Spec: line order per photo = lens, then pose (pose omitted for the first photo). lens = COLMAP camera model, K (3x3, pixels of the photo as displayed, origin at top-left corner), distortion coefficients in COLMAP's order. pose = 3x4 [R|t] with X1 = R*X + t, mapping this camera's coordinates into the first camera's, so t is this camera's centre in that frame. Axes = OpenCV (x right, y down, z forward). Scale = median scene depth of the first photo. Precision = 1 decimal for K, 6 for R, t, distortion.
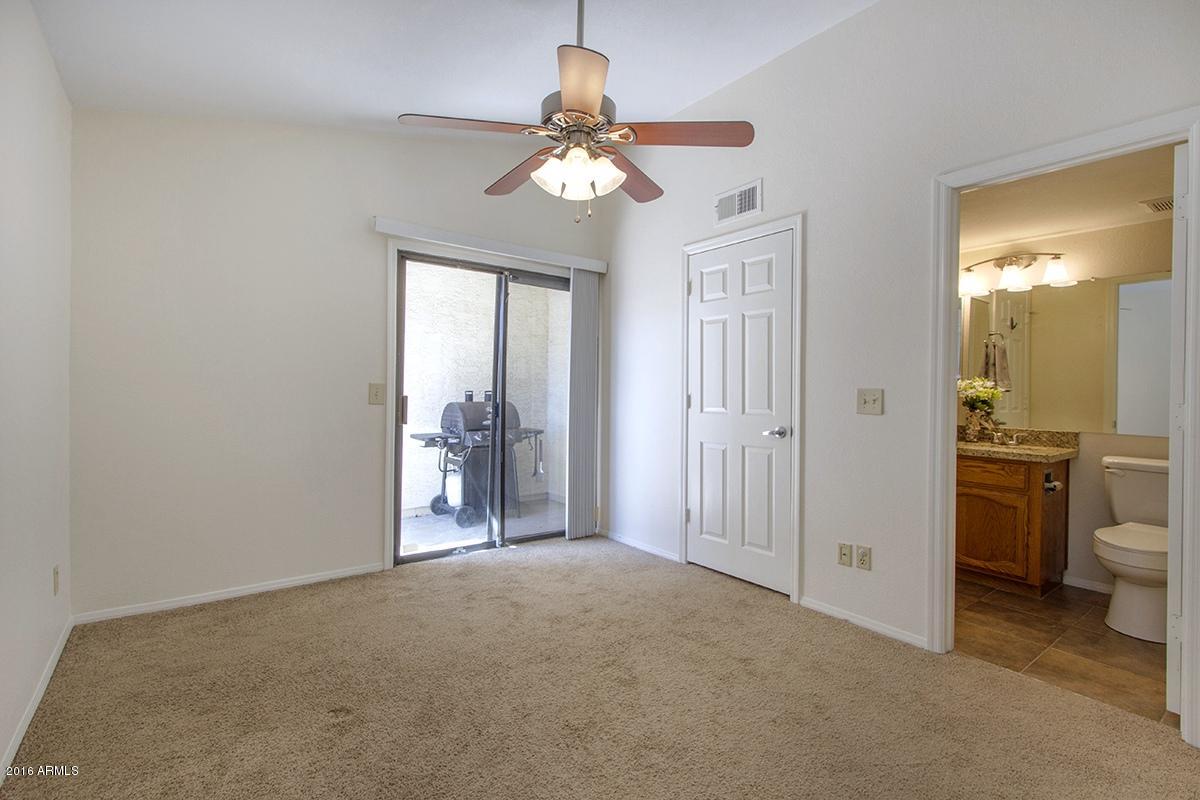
lens RADIAL K [[560.5, 0, 598.0], [0, 560.5, 387.9], [0, 0, 1]] dist [-0.000007, 0.000065]
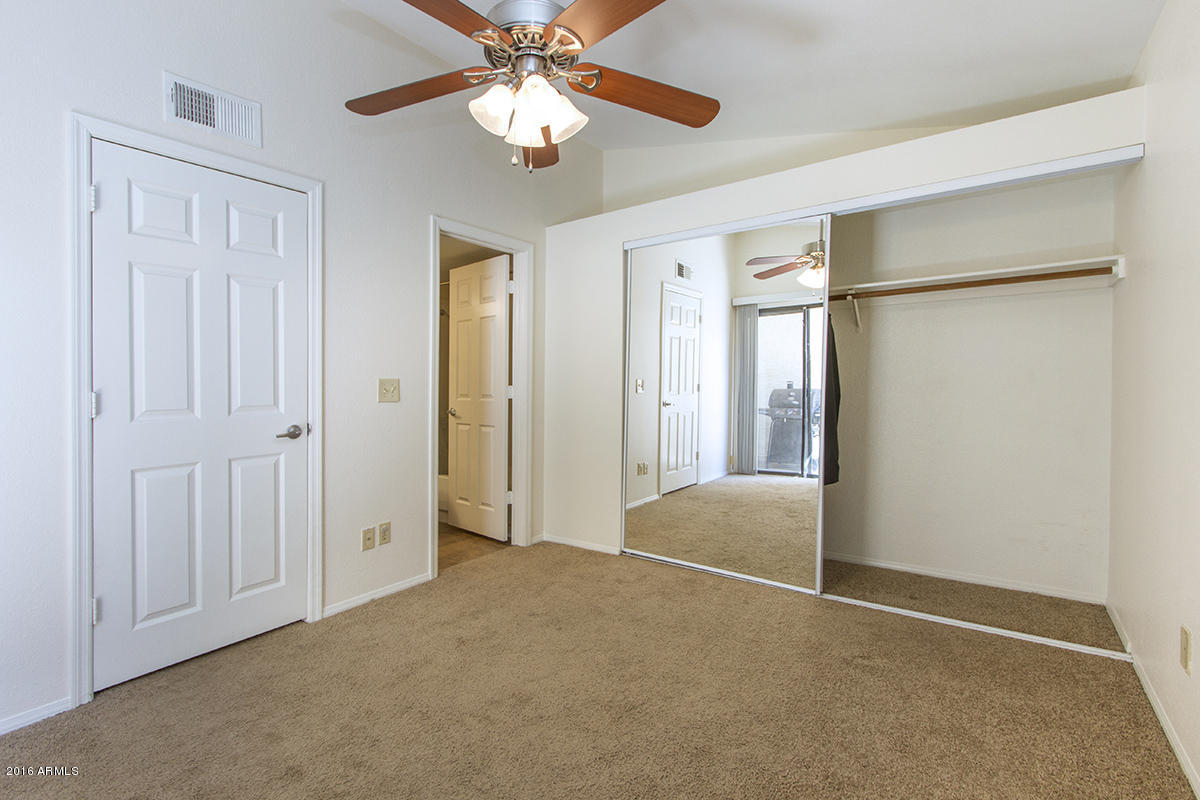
lens RADIAL K [[545.3, 0, 600.0], [0, 545.3, 400.0], [0, 0, 1]] dist [-0.000179, -0.000050]
pose [[-0.288736, -0.041077, 0.956527, -0.638115], [0.004499, 0.999010, 0.044259, -0.002668], [-0.957398, 0.017082, -0.288265, 0.876173]]
